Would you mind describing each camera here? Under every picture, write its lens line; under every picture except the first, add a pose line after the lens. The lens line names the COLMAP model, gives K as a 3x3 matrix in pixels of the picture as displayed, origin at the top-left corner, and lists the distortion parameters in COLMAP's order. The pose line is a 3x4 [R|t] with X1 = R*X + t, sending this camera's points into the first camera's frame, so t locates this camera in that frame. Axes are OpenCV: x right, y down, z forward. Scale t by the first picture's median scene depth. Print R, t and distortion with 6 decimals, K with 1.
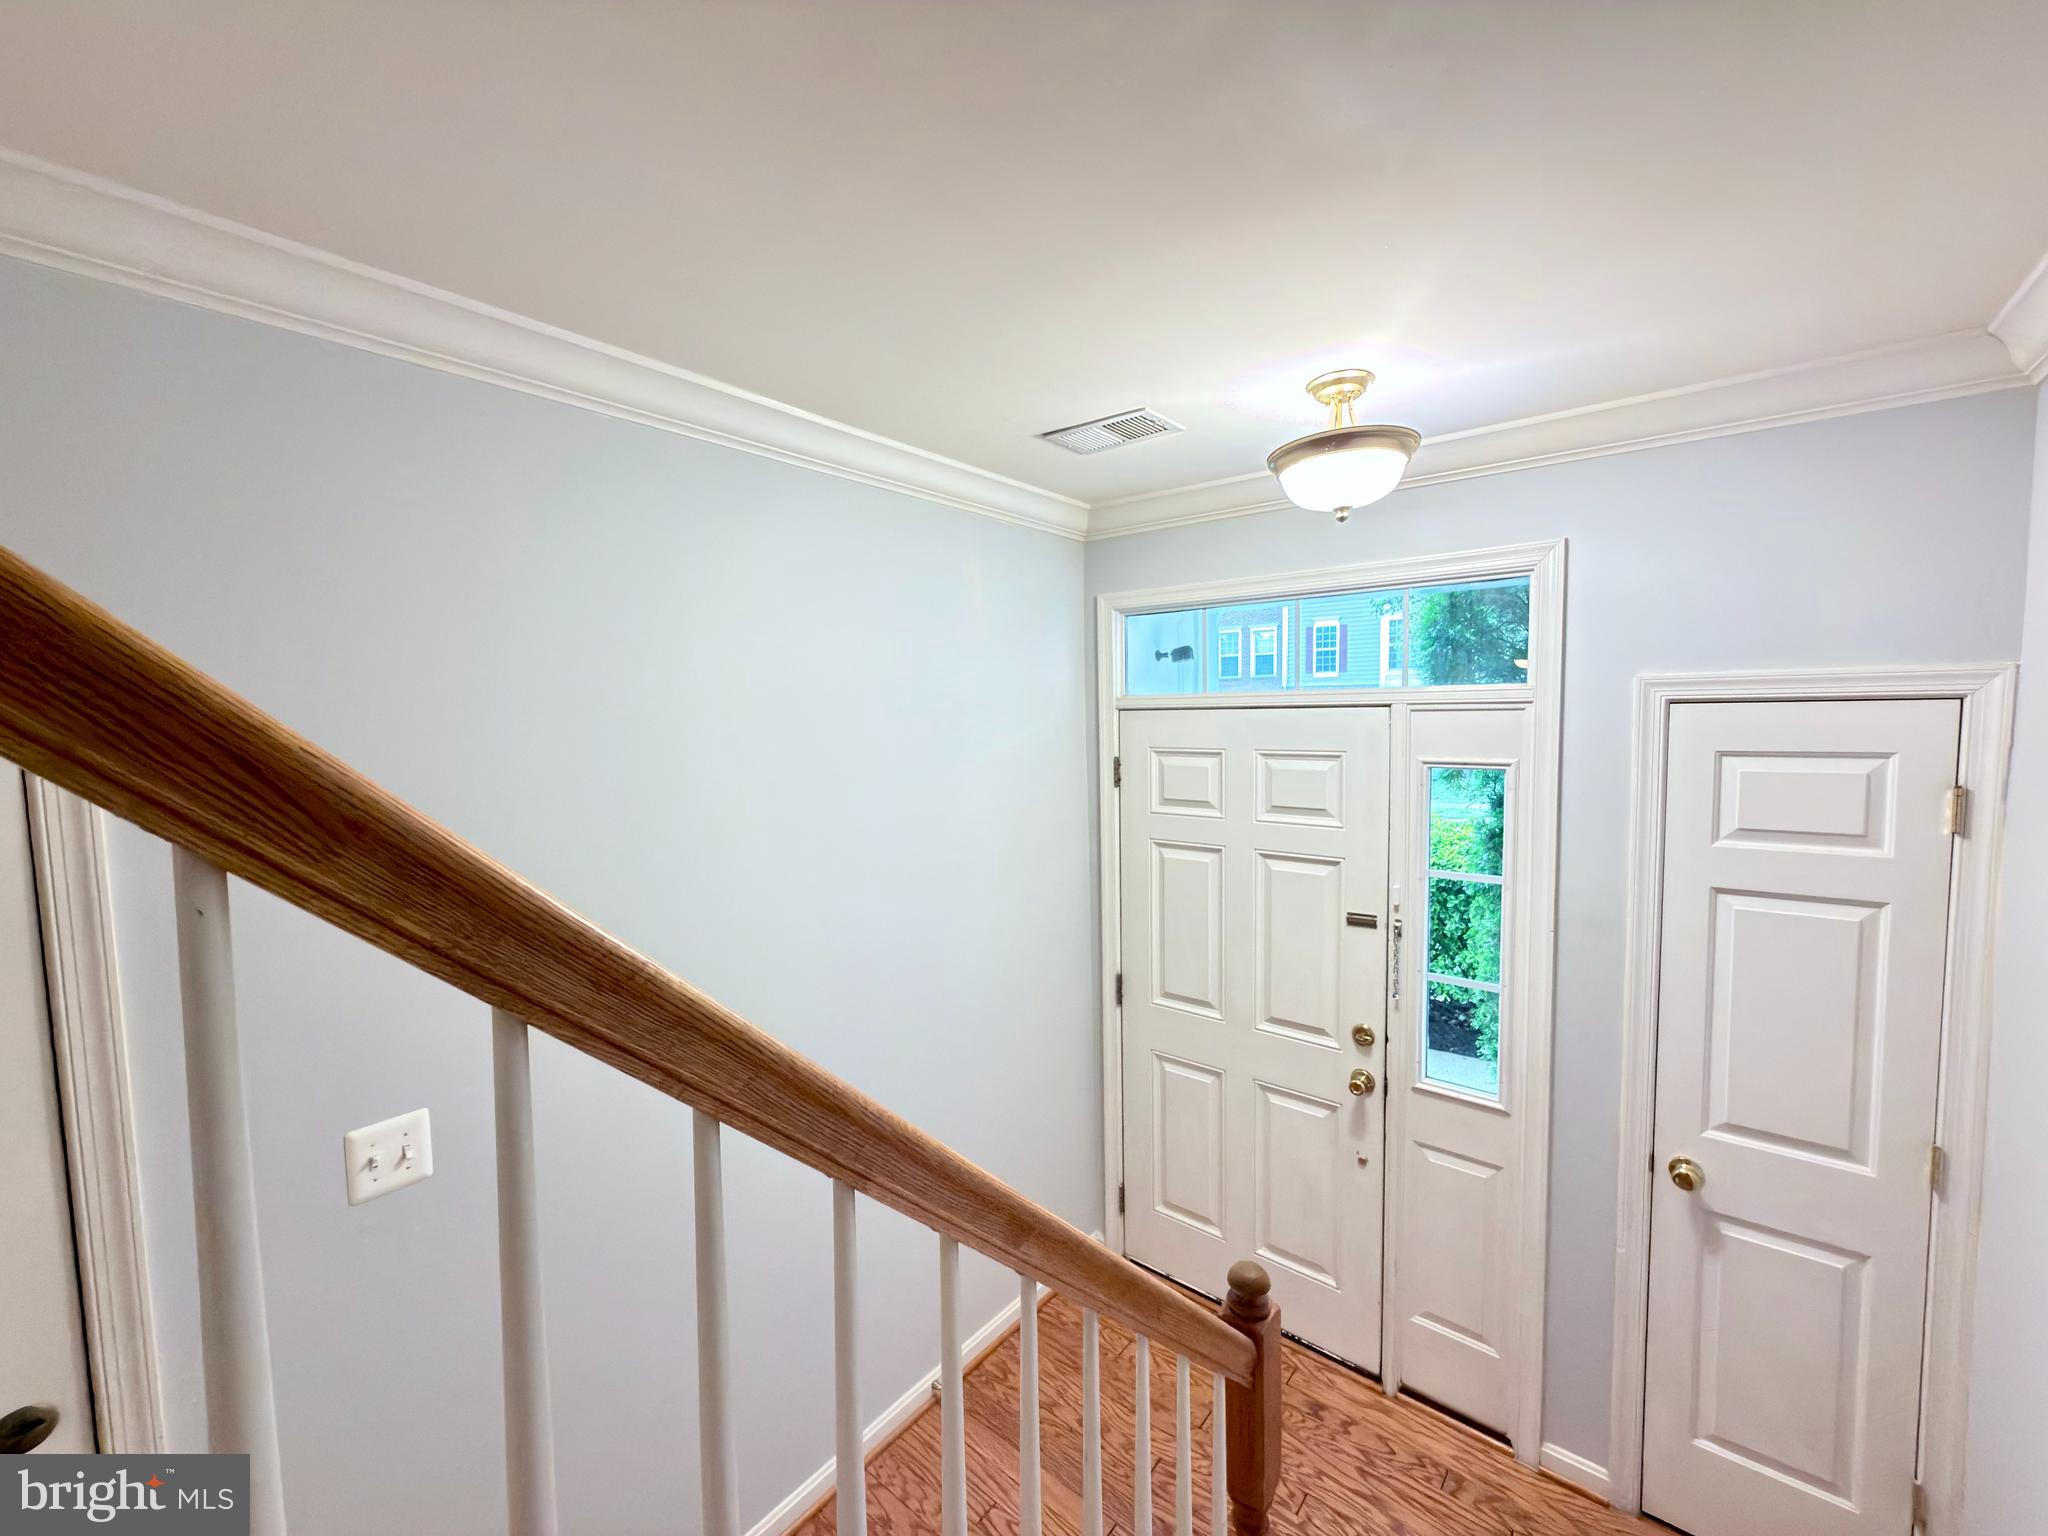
lens RADIAL K [[818.1, 0, 1011.5], [0, 818.1, 770.3], [0, 0, 1]] dist [0.002716, -0.000423]
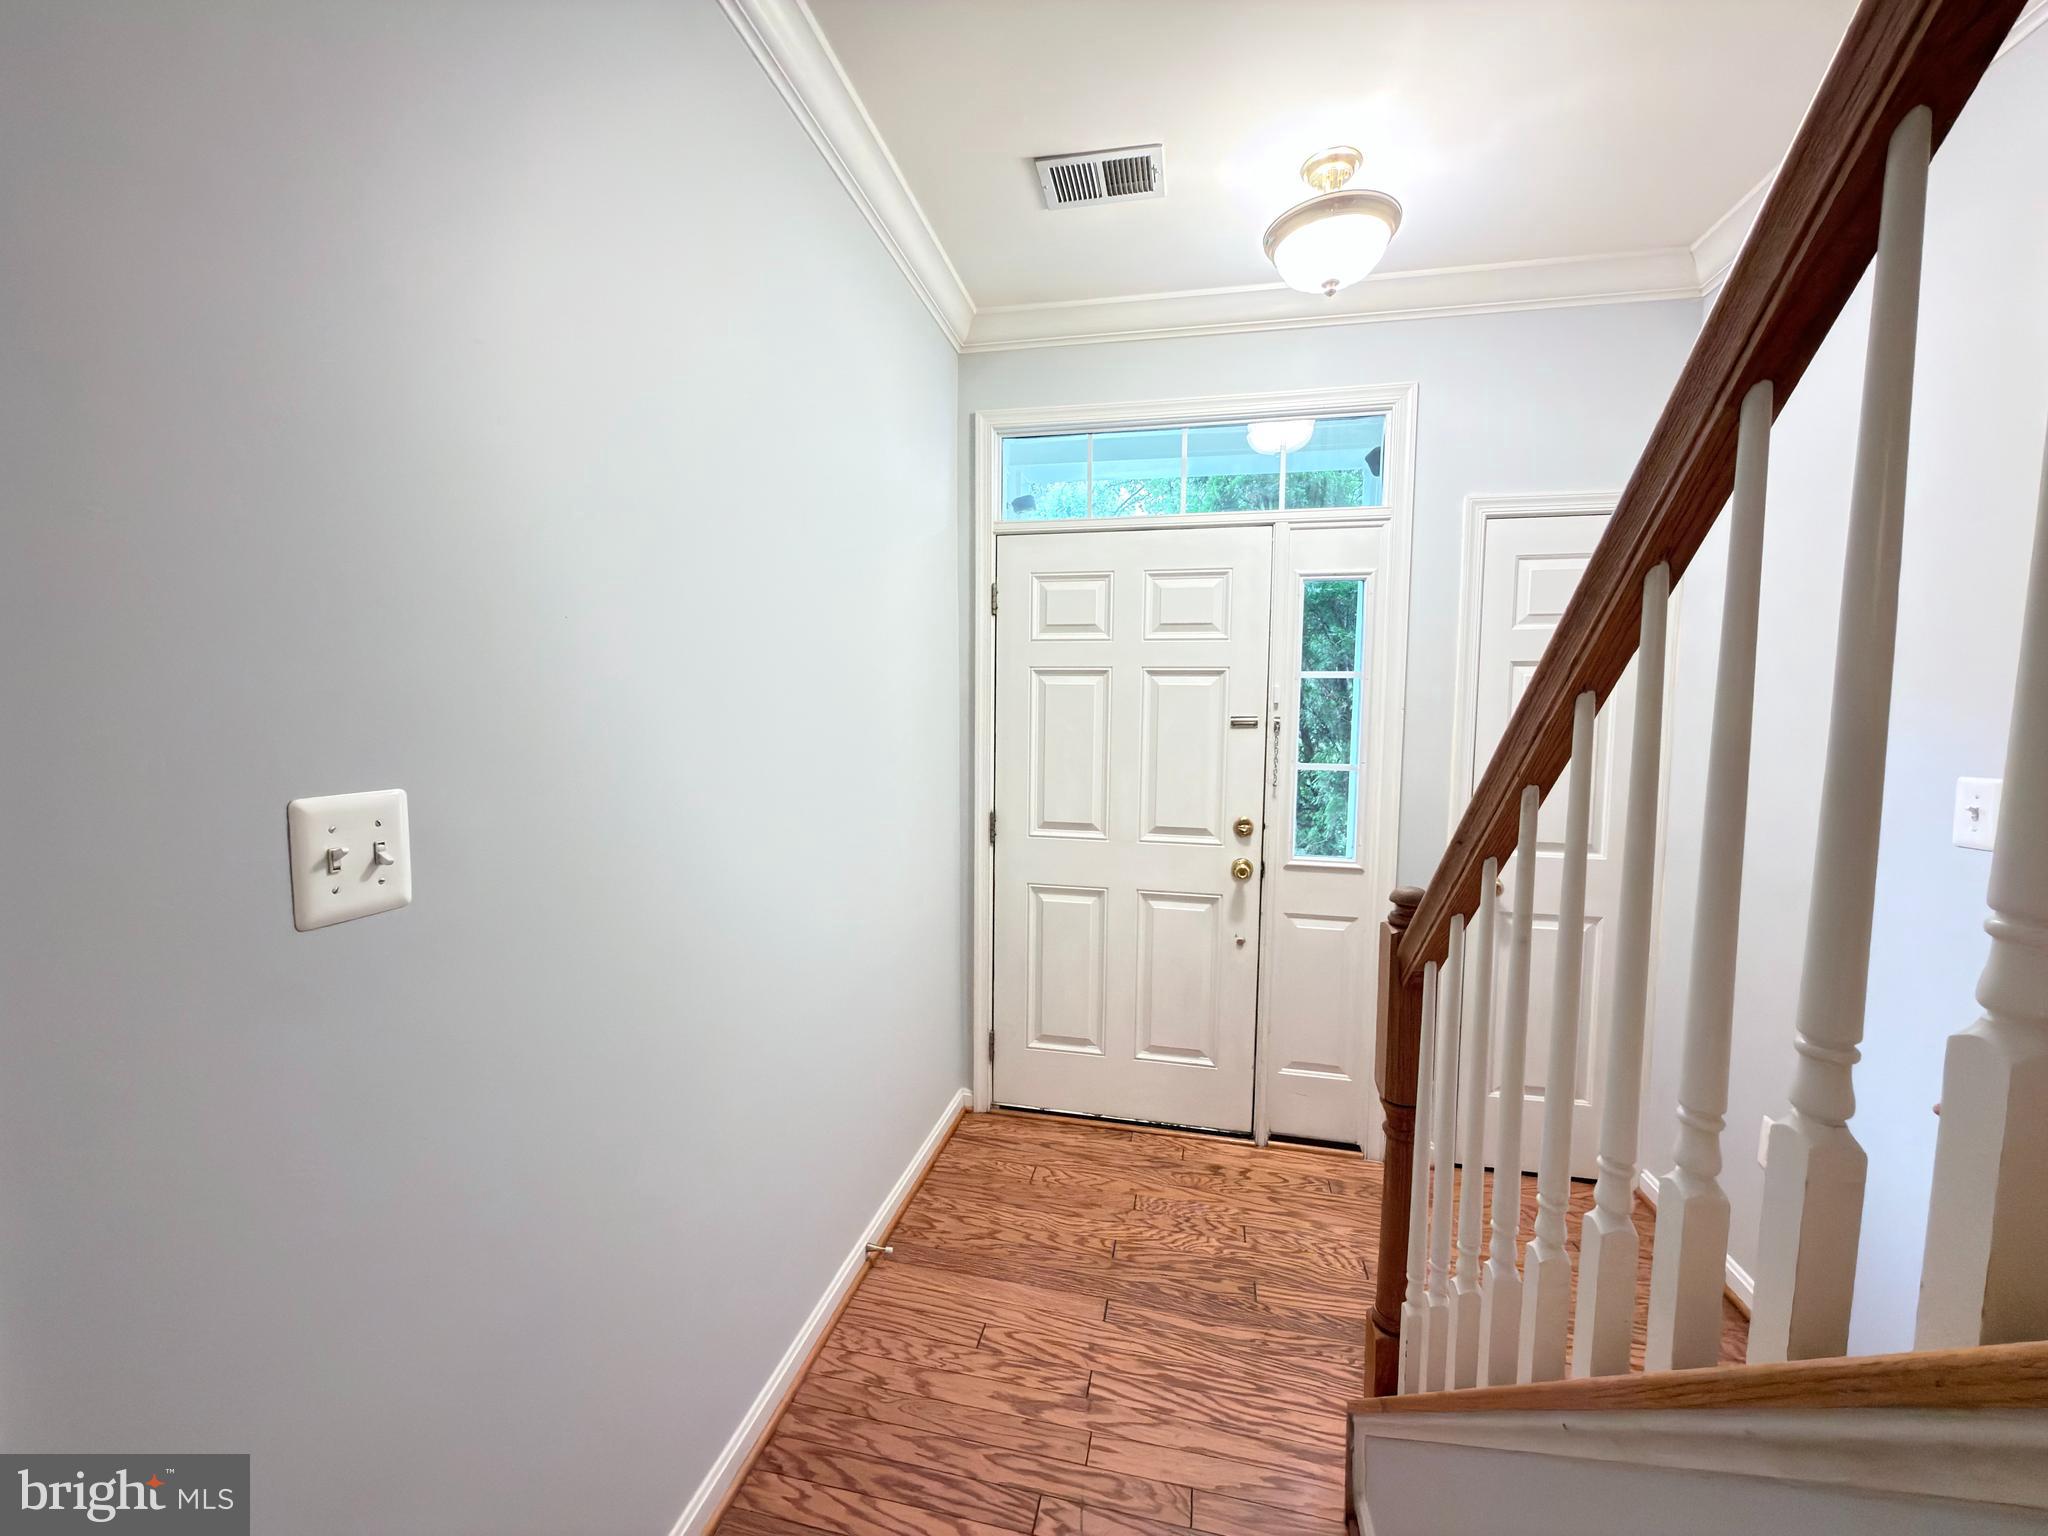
lens RADIAL K [[818.1, 0, 1018.0], [0, 818.1, 768.1], [0, 0, 1]] dist [0.002716, -0.000423]
pose [[0.891966, -0.009606, 0.452001, -0.341726], [0.006213, 0.999940, 0.008990, 0.231187], [-0.452061, -0.005210, 0.891972, 0.149622]]
